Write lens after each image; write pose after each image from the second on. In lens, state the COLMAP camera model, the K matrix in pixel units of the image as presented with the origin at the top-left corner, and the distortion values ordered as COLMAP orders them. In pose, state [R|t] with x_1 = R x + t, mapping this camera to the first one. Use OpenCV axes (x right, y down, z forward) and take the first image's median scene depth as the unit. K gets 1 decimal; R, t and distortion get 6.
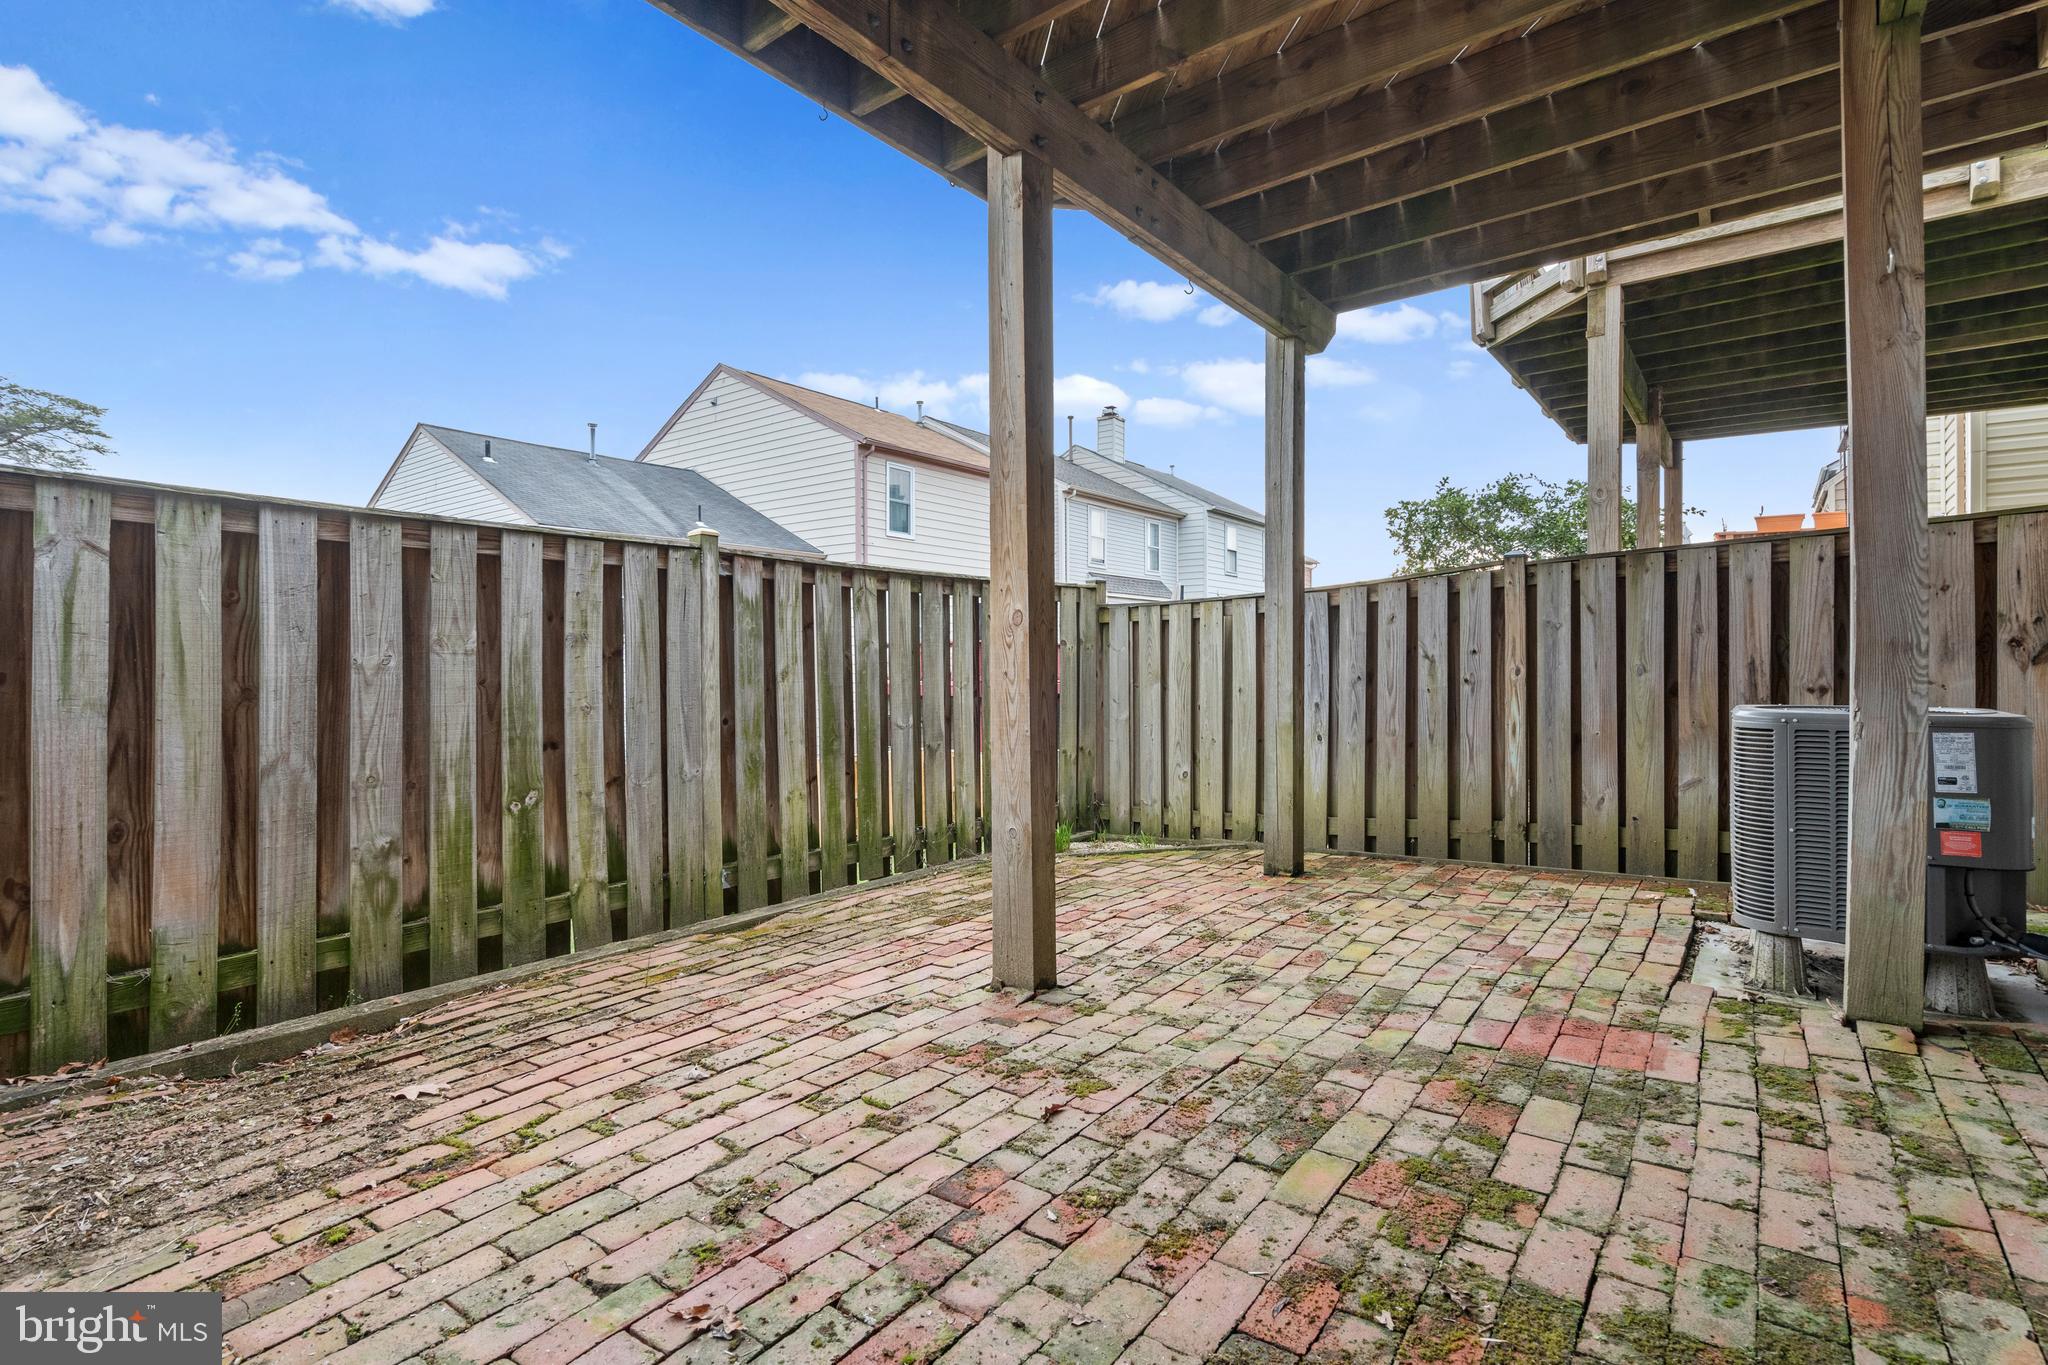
lens RADIAL K [[972.8, 0, 1024.0], [0, 972.8, 682.5], [0, 0, 1]] dist [-0.000813, -0.000115]
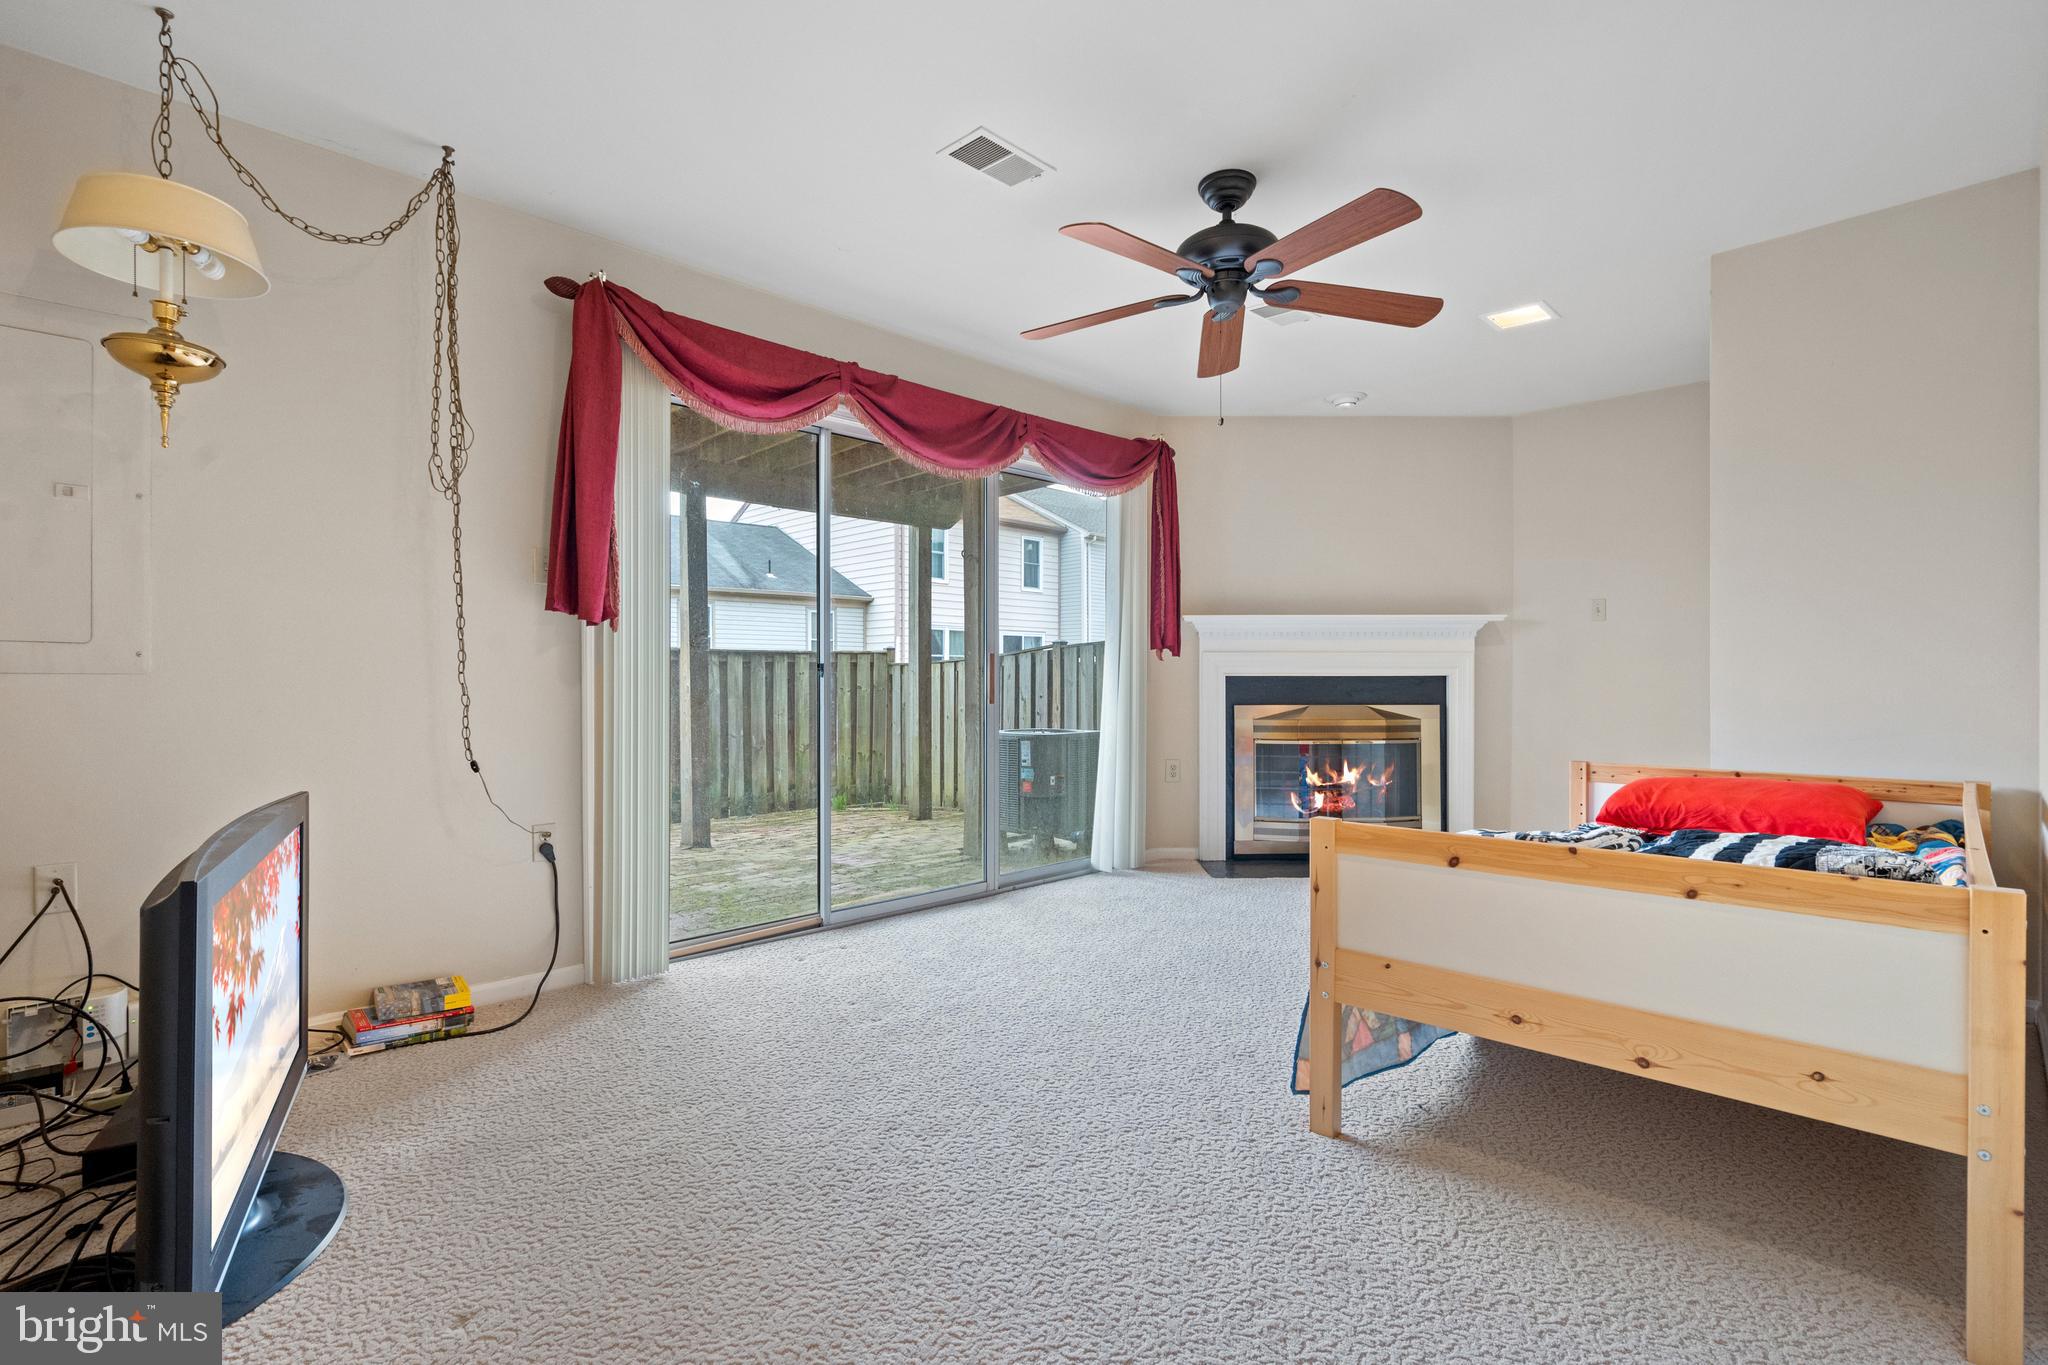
lens RADIAL K [[939.8, 0, 1024.0], [0, 939.8, 682.5], [0, 0, 1]] dist [-0.000356, -0.000239]
pose [[0.992048, 0.000214, -0.125856, 0.517536], [-0.002291, 0.999864, -0.016359, -0.023554], [0.125835, 0.016517, 0.991914, -0.552379]]
